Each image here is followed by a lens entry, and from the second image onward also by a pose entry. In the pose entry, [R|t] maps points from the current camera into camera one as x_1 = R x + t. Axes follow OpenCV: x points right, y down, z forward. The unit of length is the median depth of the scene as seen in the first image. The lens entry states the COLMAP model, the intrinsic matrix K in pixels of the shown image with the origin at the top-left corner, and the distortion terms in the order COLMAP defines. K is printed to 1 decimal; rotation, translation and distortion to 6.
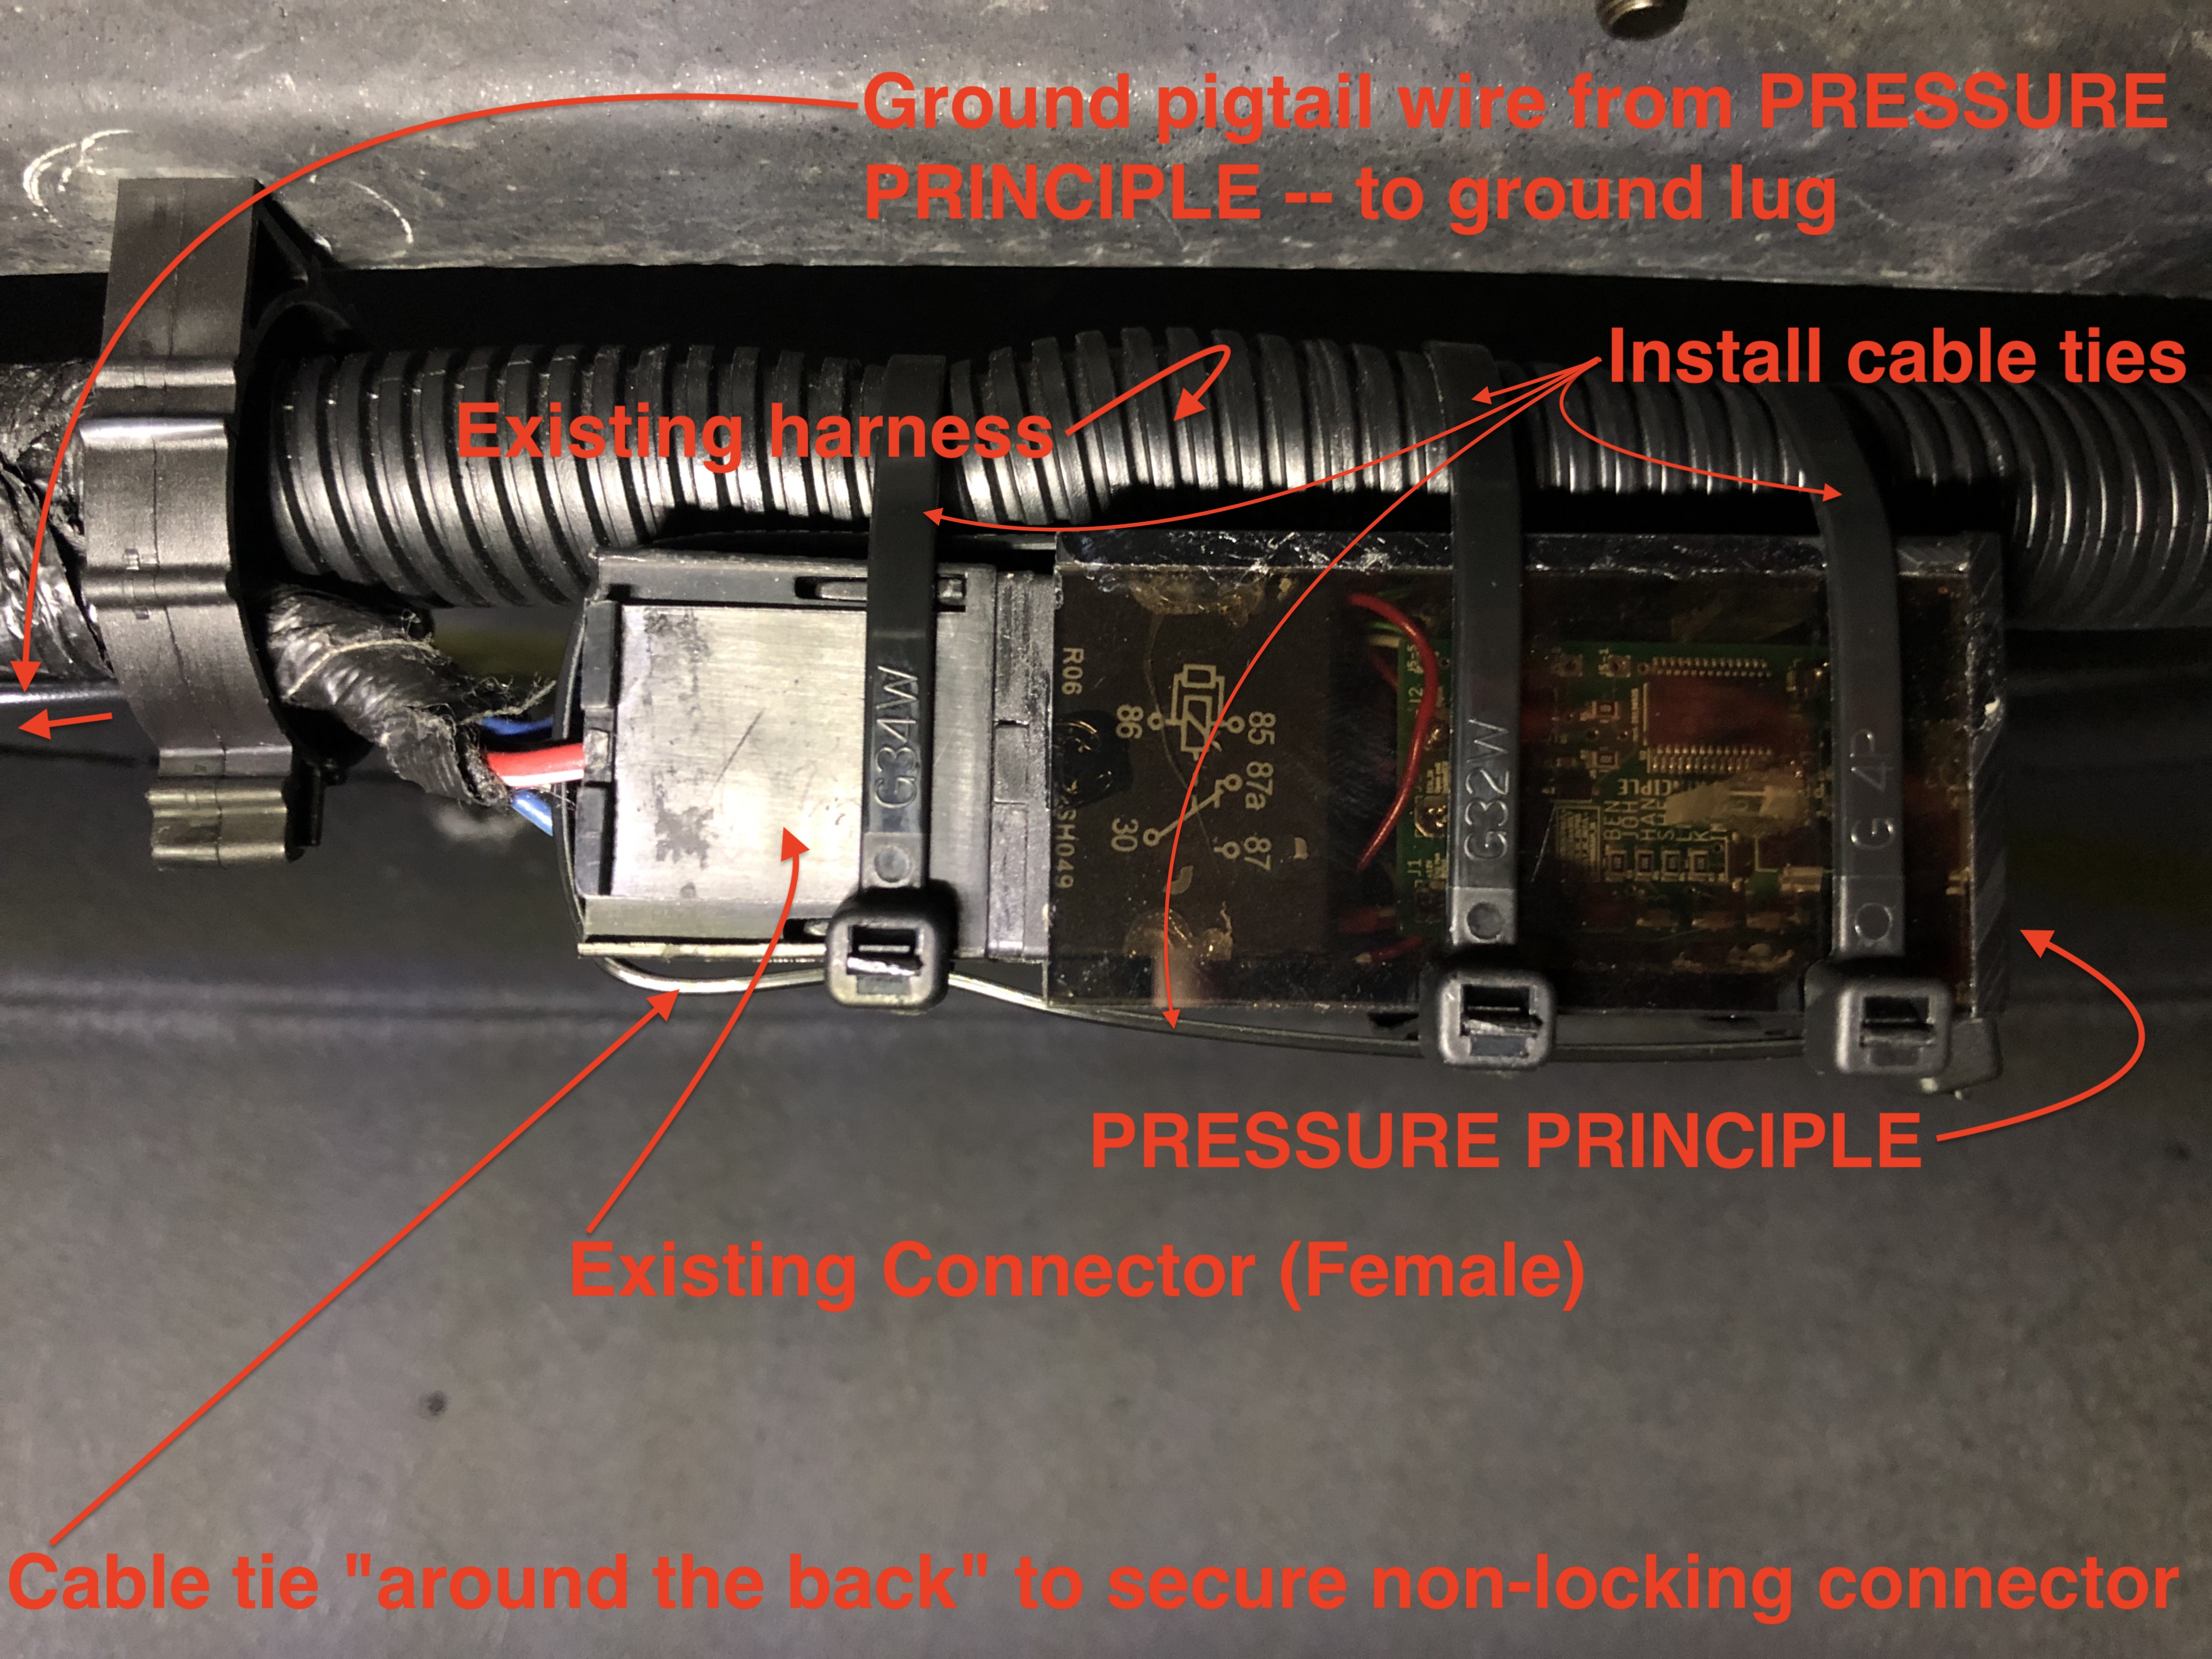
lens RADIAL K [[1924.1, 0, 1106.0], [0, 1924.1, 829.5], [0, 0, 1]] dist [-0.011723, 0.001873]
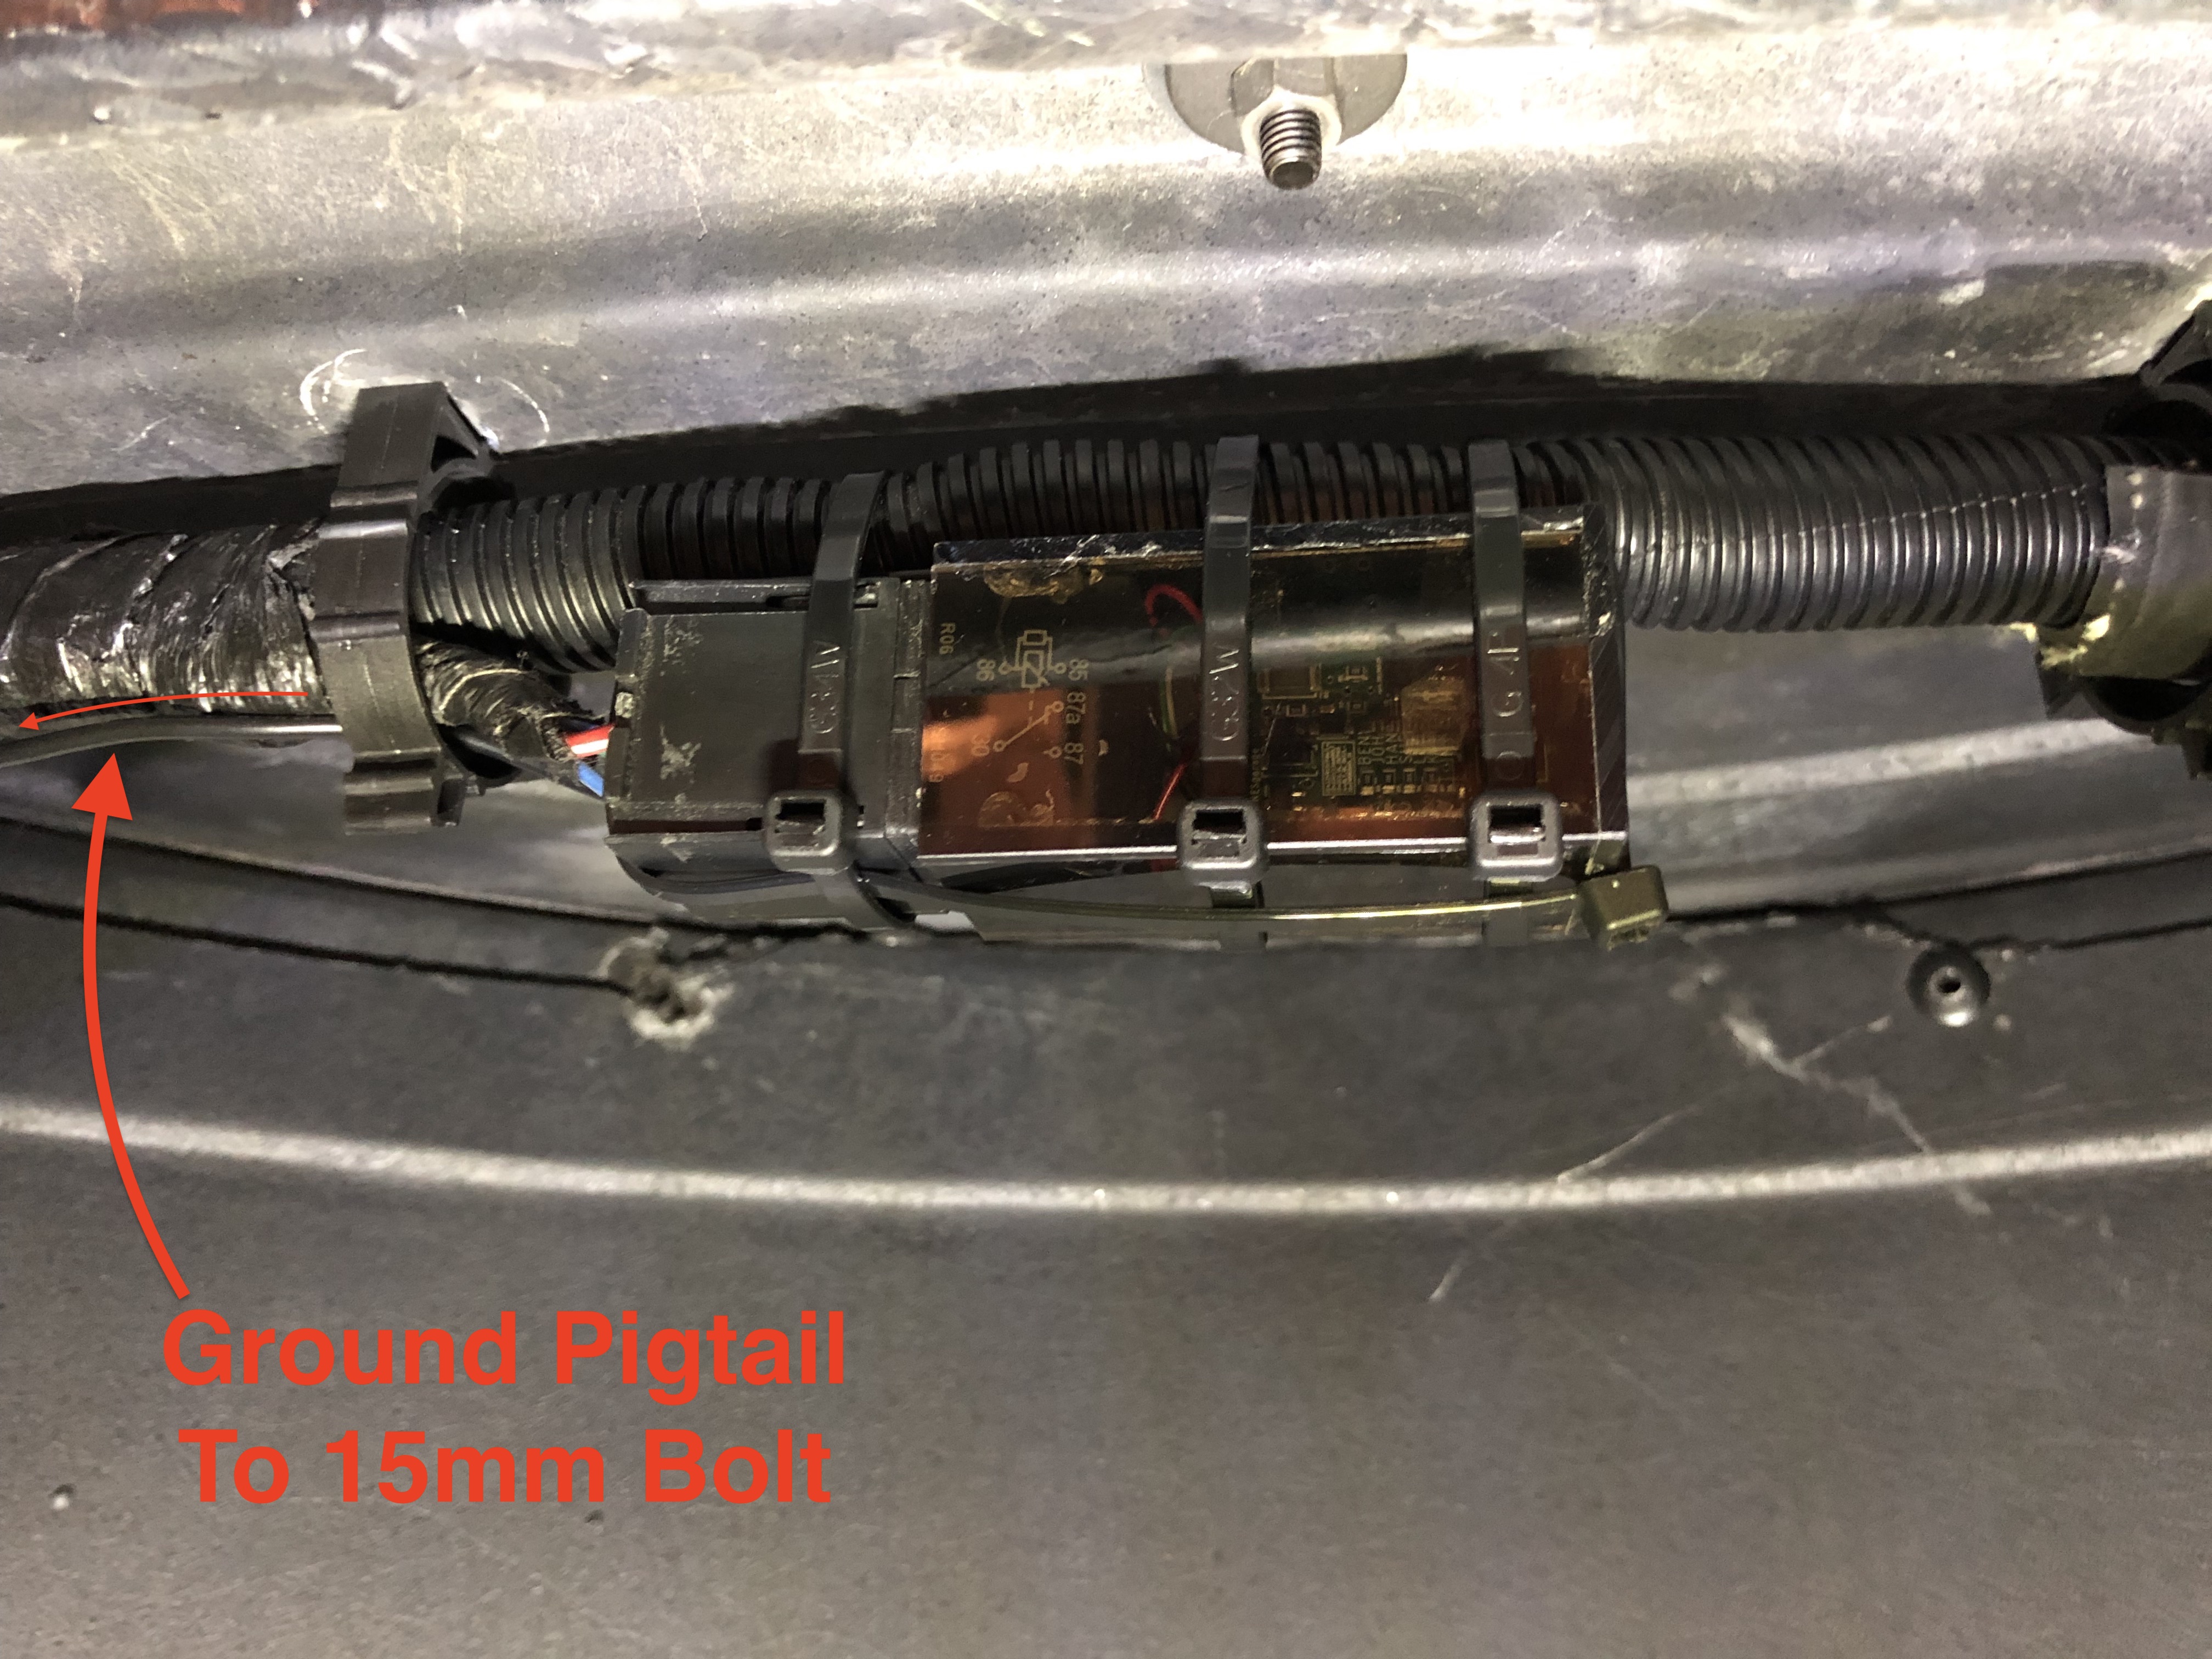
lens RADIAL K [[1924.1, 0, 1106.0], [0, 1924.1, 829.5], [0, 0, 1]] dist [-0.011723, 0.001873]
pose [[0.988011, -0.046057, -0.147350, 0.292521], [0.010435, 0.972203, -0.233909, 0.377167], [0.154028, 0.229567, 0.961028, -0.312038]]
